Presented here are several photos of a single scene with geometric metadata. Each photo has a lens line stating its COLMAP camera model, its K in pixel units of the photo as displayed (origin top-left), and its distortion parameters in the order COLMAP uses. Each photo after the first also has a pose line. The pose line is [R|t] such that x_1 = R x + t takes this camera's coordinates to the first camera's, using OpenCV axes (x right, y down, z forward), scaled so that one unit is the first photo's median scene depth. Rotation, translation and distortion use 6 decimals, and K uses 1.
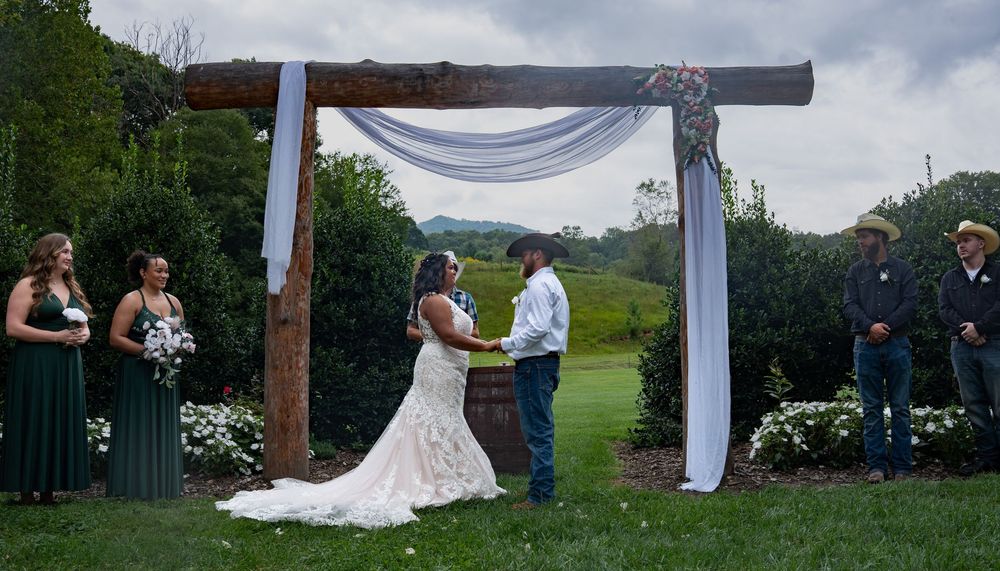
lens RADIAL K [[800.7, 0, 500.0], [0, 800.7, 285.5], [0, 0, 1]] dist [-0.105054, -0.000599]
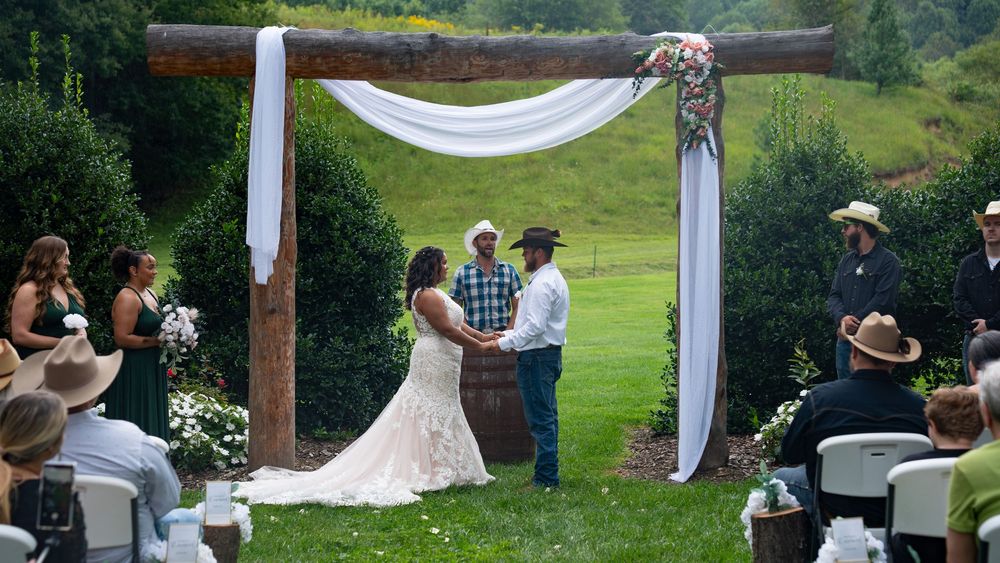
lens RADIAL K [[1973.8, 0, 502.9], [0, 1973.8, 262.0], [0, 0, 1]] dist [0.701521, 0.063579]
pose [[0.999945, 0.001774, 0.010305, -0.011075], [-0.003007, 0.992657, 0.120925, -0.303195], [-0.010014, -0.120949, 0.992608, -1.392383]]
